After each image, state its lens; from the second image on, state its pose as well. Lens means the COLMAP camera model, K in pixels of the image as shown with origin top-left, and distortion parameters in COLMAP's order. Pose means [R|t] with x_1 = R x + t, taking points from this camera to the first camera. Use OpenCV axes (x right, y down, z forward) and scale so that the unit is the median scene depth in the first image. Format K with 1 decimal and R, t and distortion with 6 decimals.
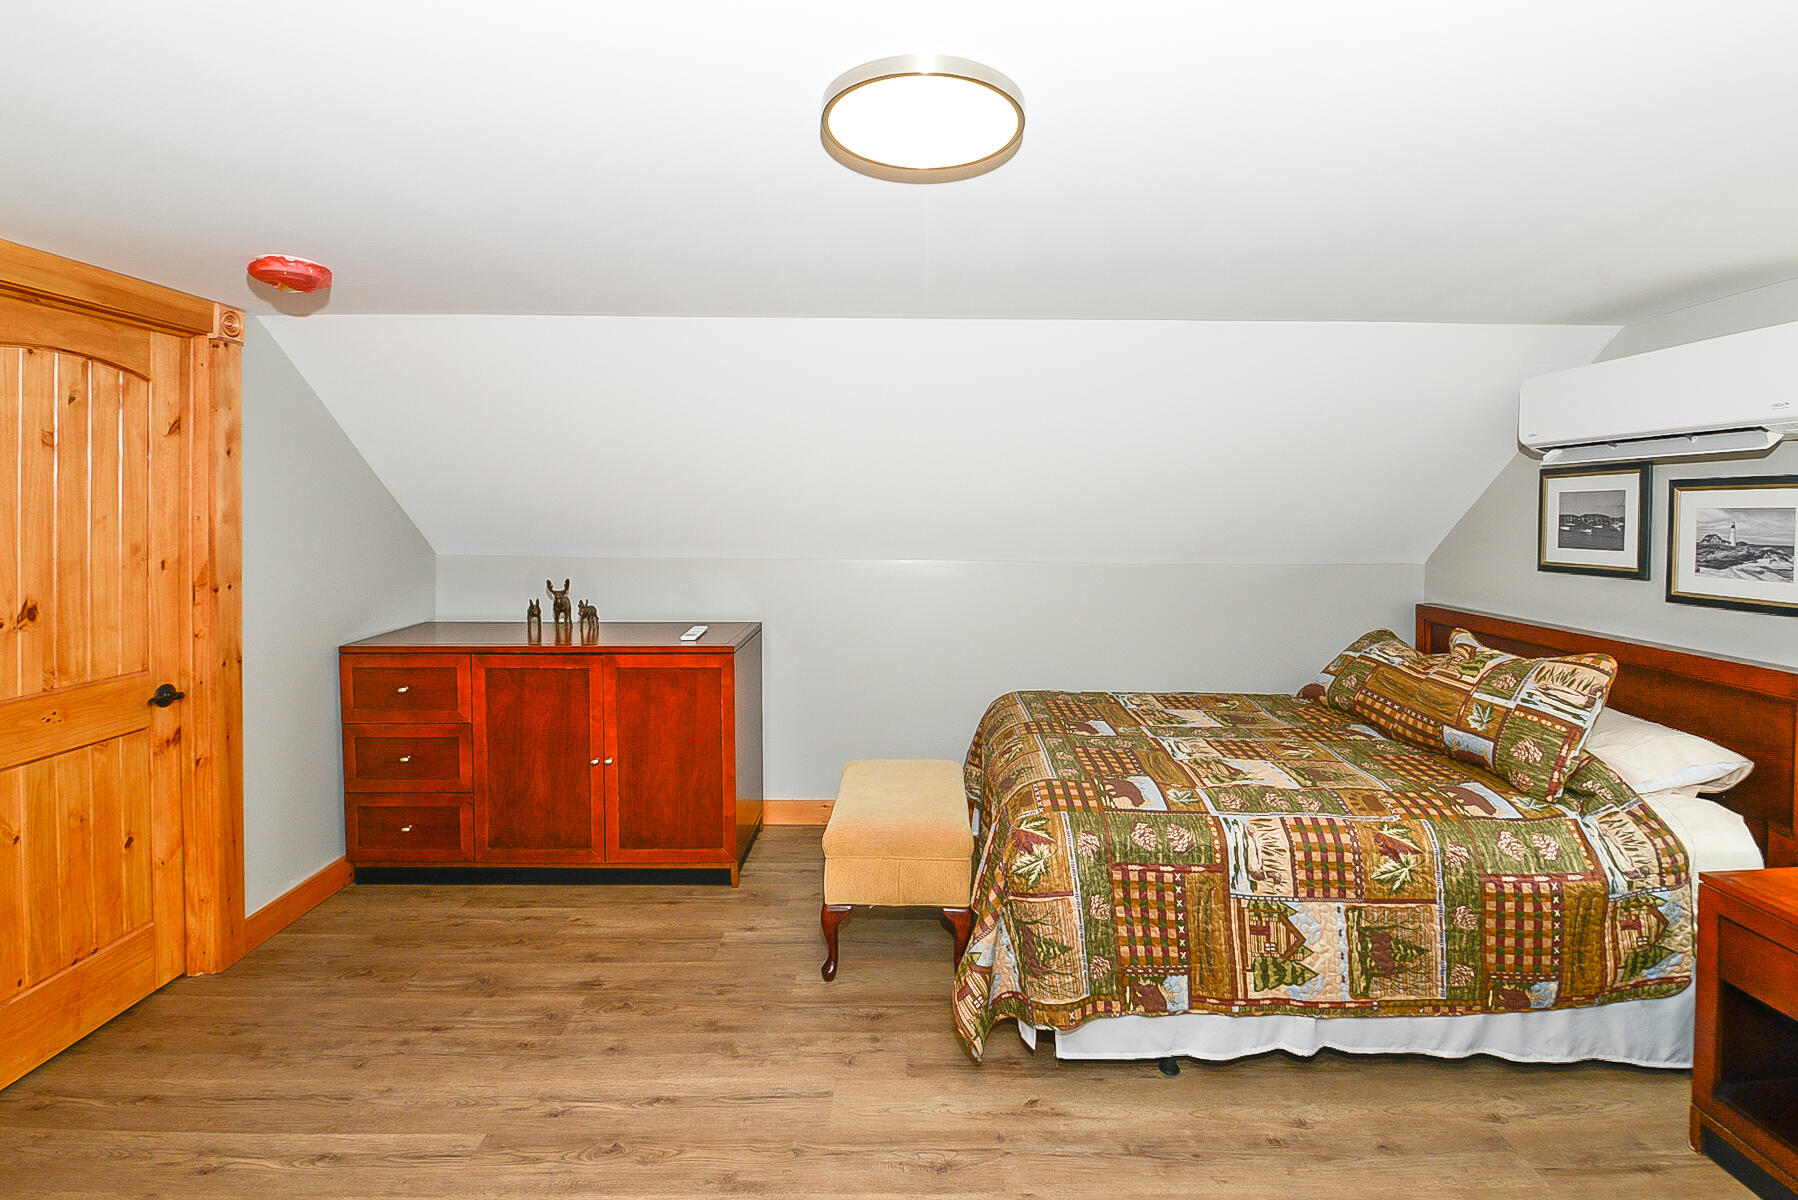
lens RADIAL K [[778.8, 0, 902.8], [0, 778.8, 532.8], [0, 0, 1]] dist [-0.002089, -0.007671]
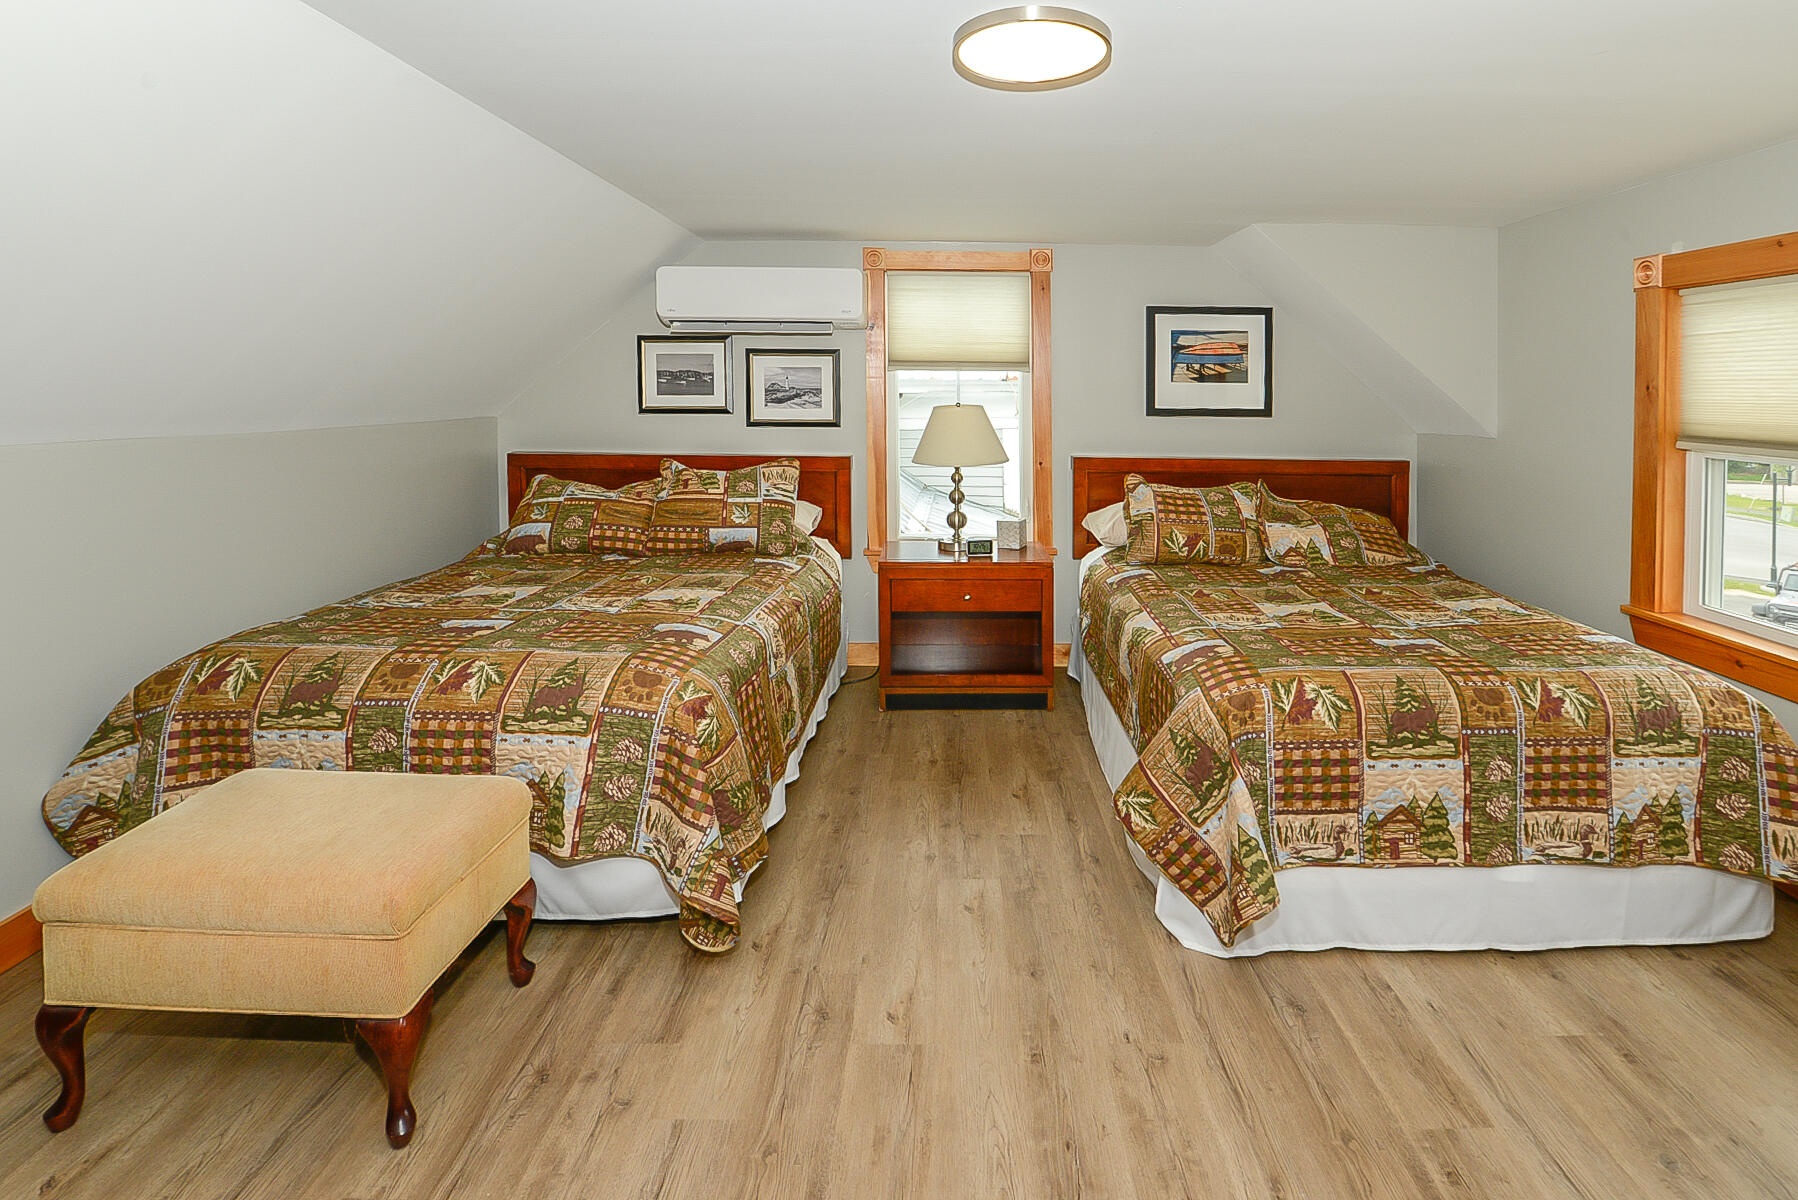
lens RADIAL K [[837.8, 0, 936.9], [0, 837.8, 427.3], [0, 0, 1]] dist [-0.014041, -0.000471]
pose [[0.012910, -0.046959, 0.998813, -0.721022], [0.017633, 0.998752, 0.046728, 0.019066], [-0.999761, 0.017009, 0.013722, 0.616328]]
